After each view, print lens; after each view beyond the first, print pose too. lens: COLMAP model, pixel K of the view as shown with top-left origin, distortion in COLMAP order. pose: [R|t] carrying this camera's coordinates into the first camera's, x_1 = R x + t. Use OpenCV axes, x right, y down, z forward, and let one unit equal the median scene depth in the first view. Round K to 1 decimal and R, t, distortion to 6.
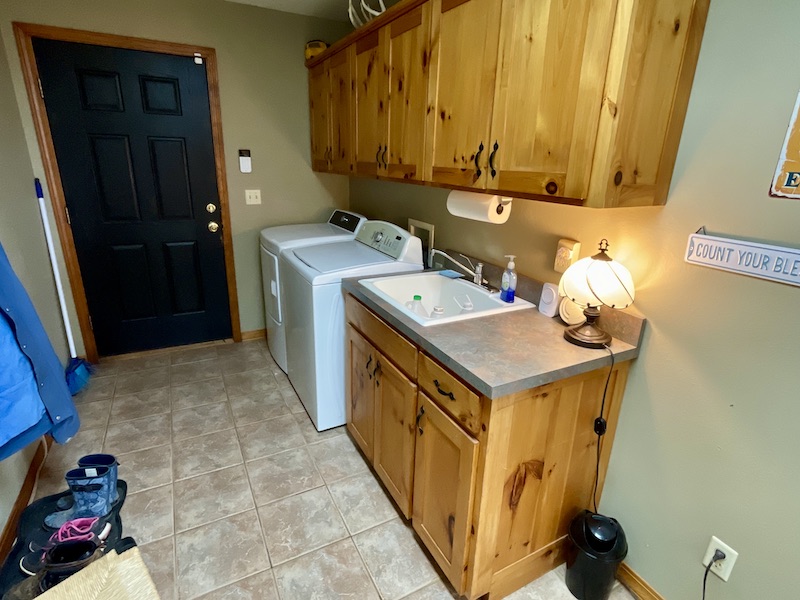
lens RADIAL K [[426.1, 0, 401.1], [0, 426.1, 298.9], [0, 0, 1]] dist [0.000205, 0.000625]
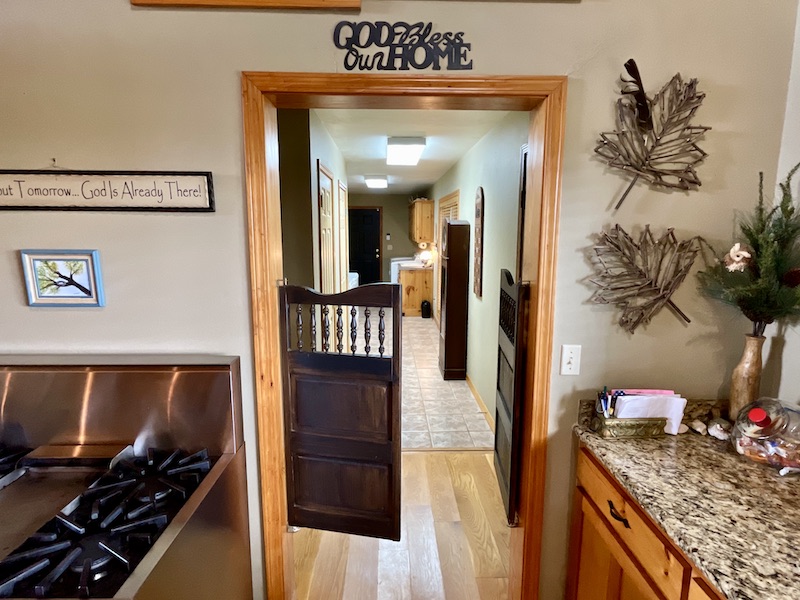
lens RADIAL K [[426.1, 0, 399.2], [0, 426.1, 299.2], [0, 0, 1]] dist [0.000205, 0.000625]
pose [[0.899430, 0.045577, -0.434683, 1.483427], [-0.116038, 0.983758, -0.136953, 0.756063], [0.421380, 0.173619, 0.890110, -2.311470]]
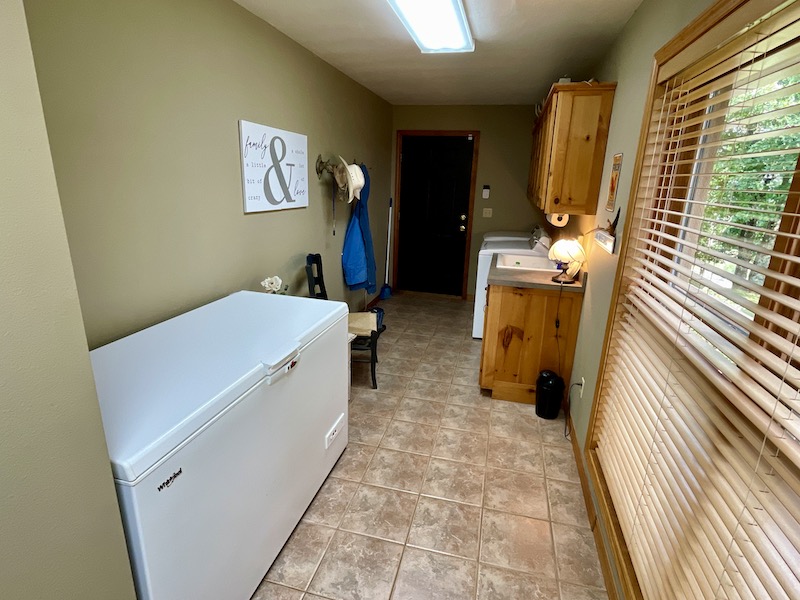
lens RADIAL K [[424.4, 0, 398.0], [0, 424.4, 300.4], [0, 0, 1]] dist [-0.003219, -0.000256]
pose [[0.745112, 0.178248, -0.642678, 0.685758], [-0.217697, 0.975846, 0.018258, 0.186863], [0.630409, 0.126305, 0.765919, -0.595448]]
